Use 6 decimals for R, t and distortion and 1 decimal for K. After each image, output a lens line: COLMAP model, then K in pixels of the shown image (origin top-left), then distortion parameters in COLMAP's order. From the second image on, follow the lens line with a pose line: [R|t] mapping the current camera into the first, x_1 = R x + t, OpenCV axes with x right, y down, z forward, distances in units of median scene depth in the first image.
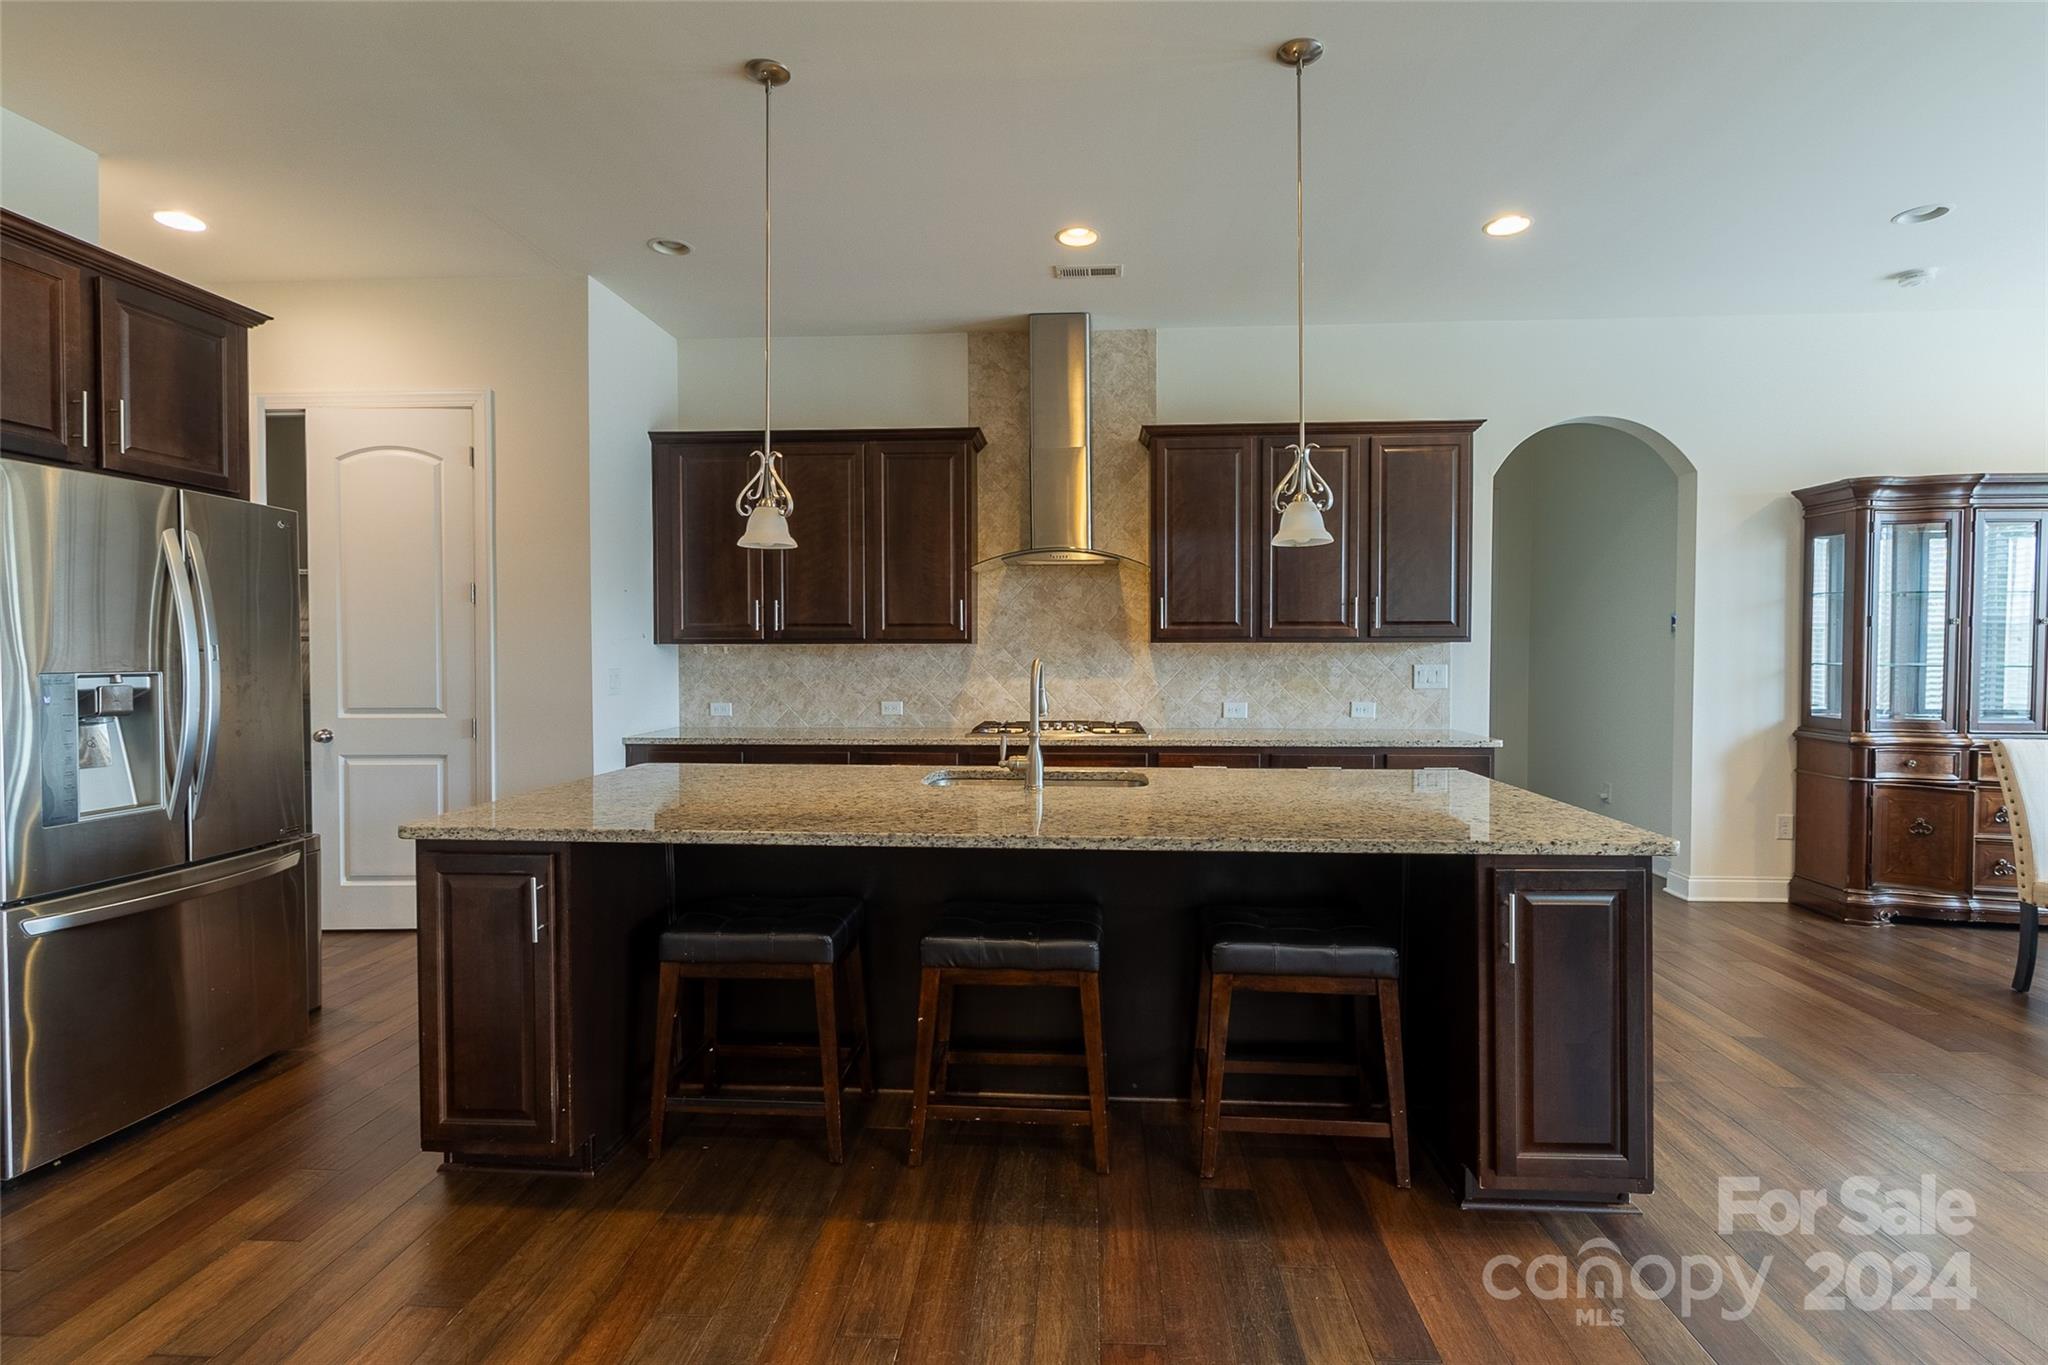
lens RADIAL K [[951.8, 0, 1016.6], [0, 951.8, 668.8], [0, 0, 1]] dist [-0.002888, -0.000650]
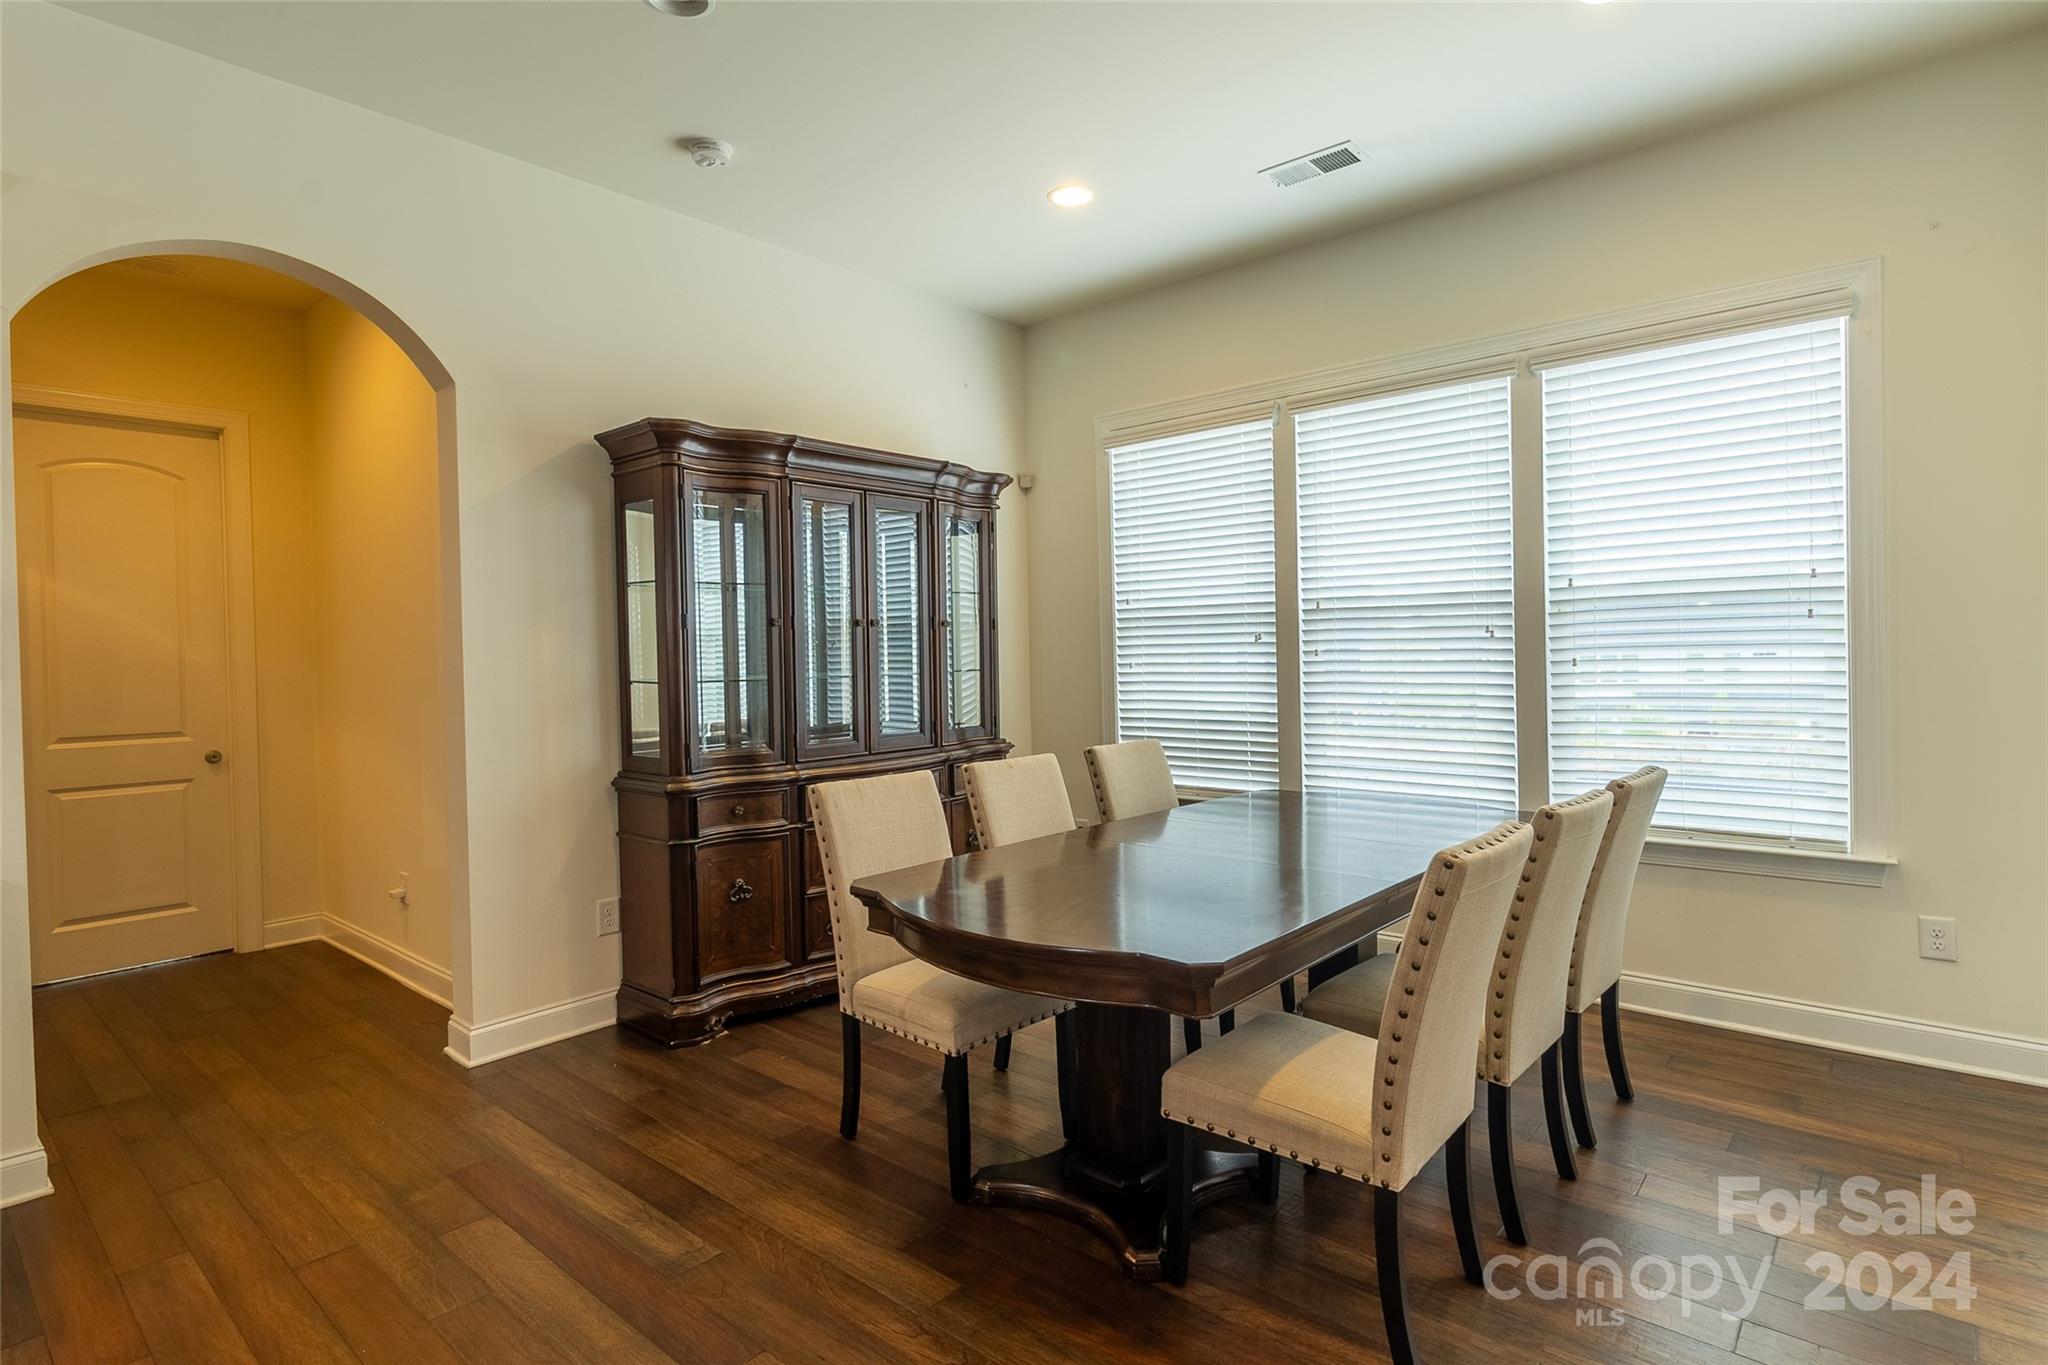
lens RADIAL K [[1029.6, 0, 1038.1], [0, 1029.6, 670.4], [0, 0, 1]] dist [0.000276, -0.000087]
pose [[0.599471, -0.026325, 0.799963, 0.432238], [0.037083, 0.999299, 0.005096, -0.006772], [-0.799537, 0.026610, 0.600027, 0.315000]]
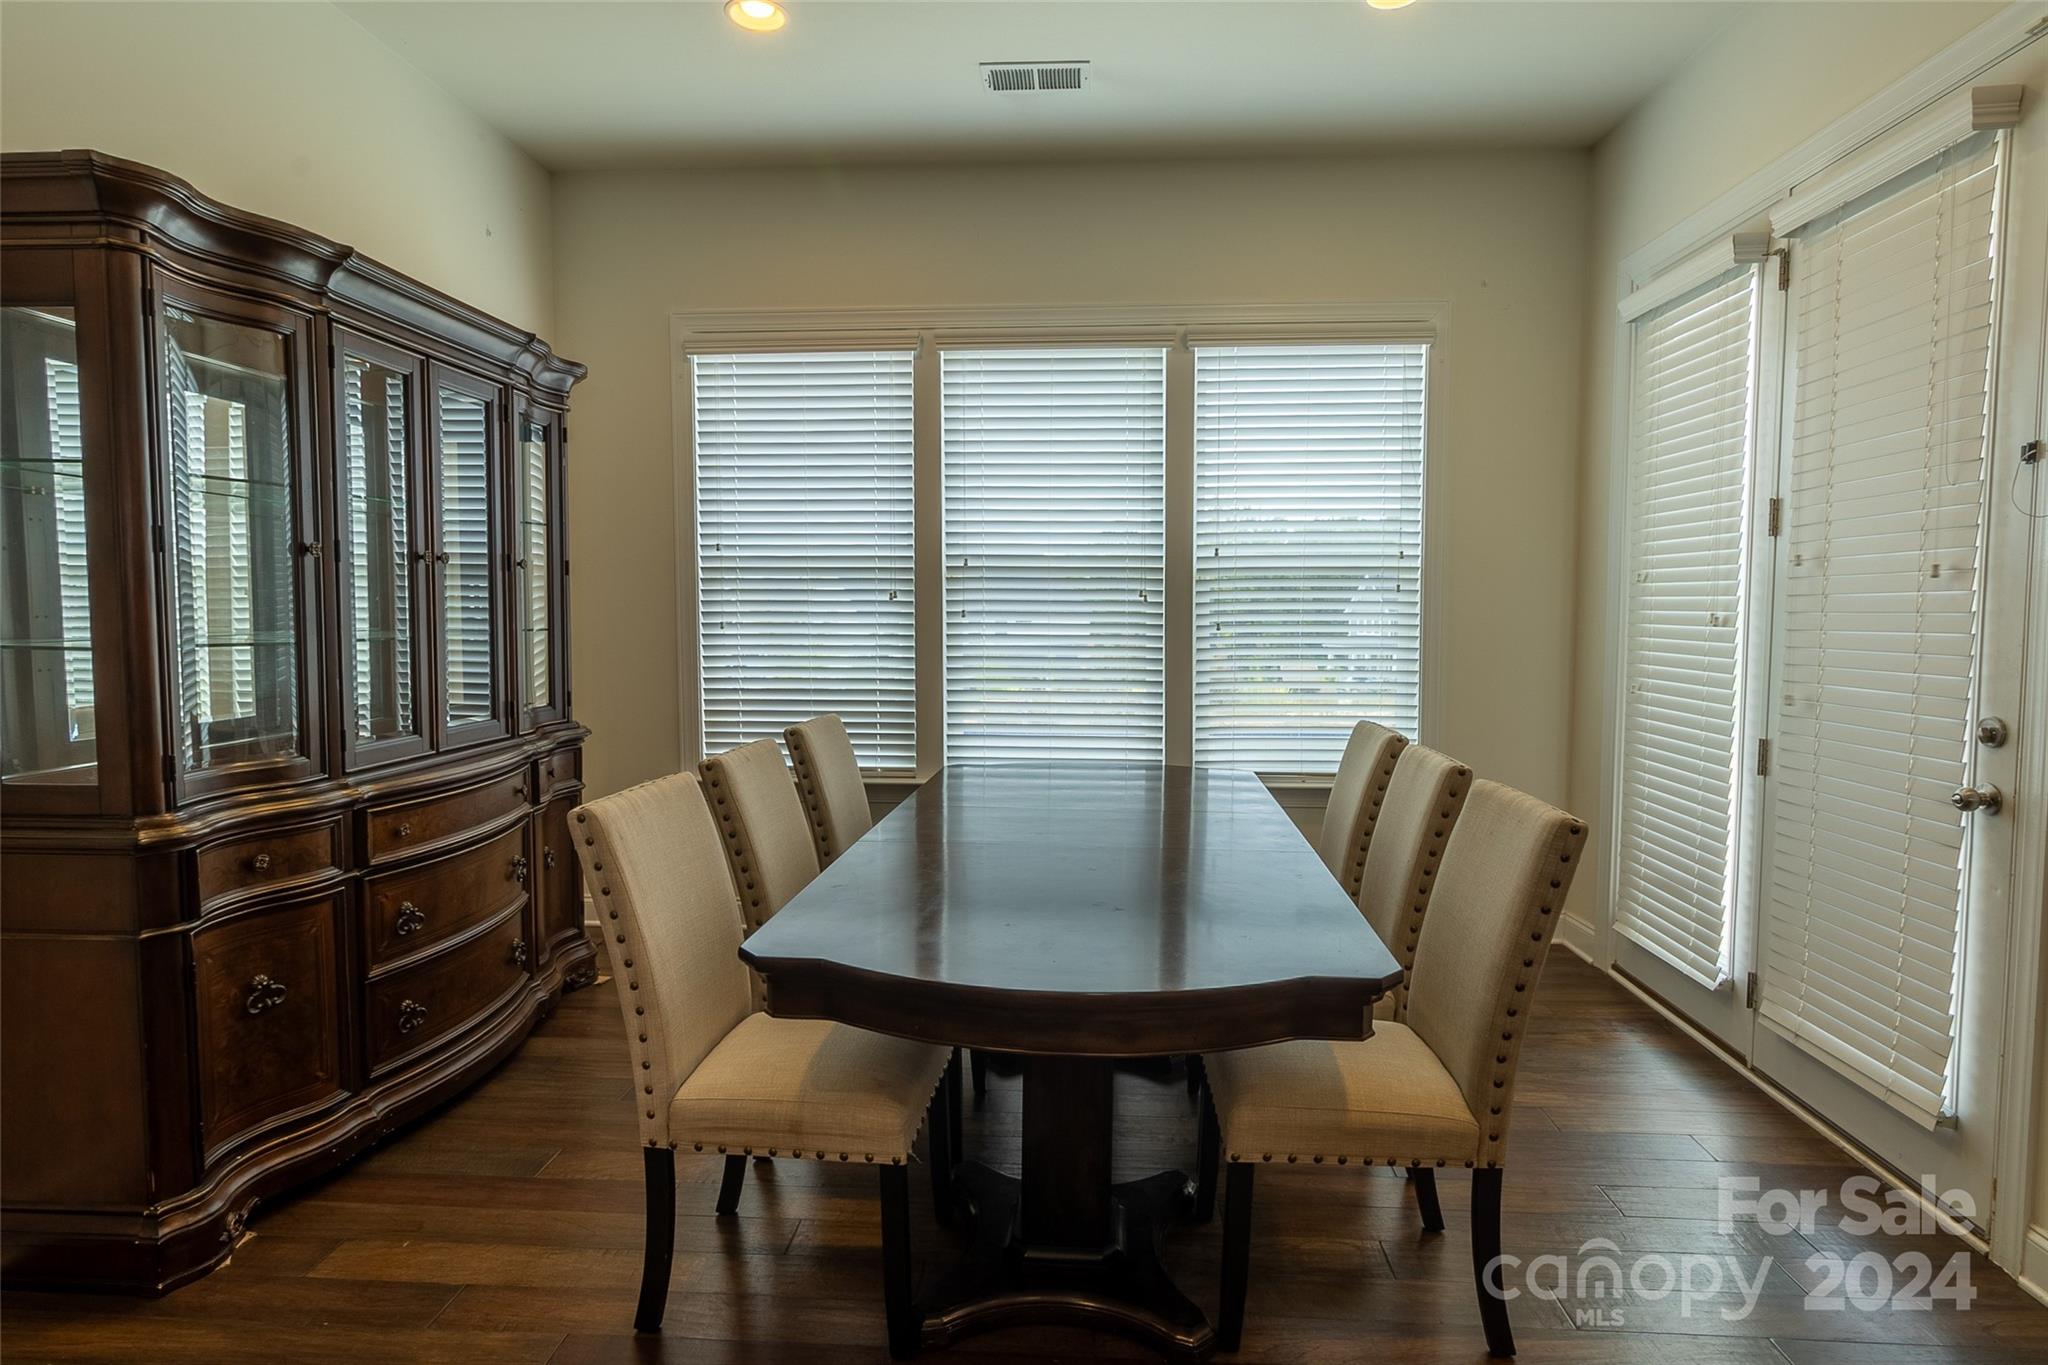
lens RADIAL K [[1050.7, 0, 1020.9], [0, 1050.7, 672.8], [0, 0, 1]] dist [0.002188, -0.000216]
pose [[-0.007370, -0.062117, 0.998042, 0.445679], [0.020627, 0.997847, 0.062258, -0.013522], [-0.999760, 0.021045, -0.006072, 0.636858]]
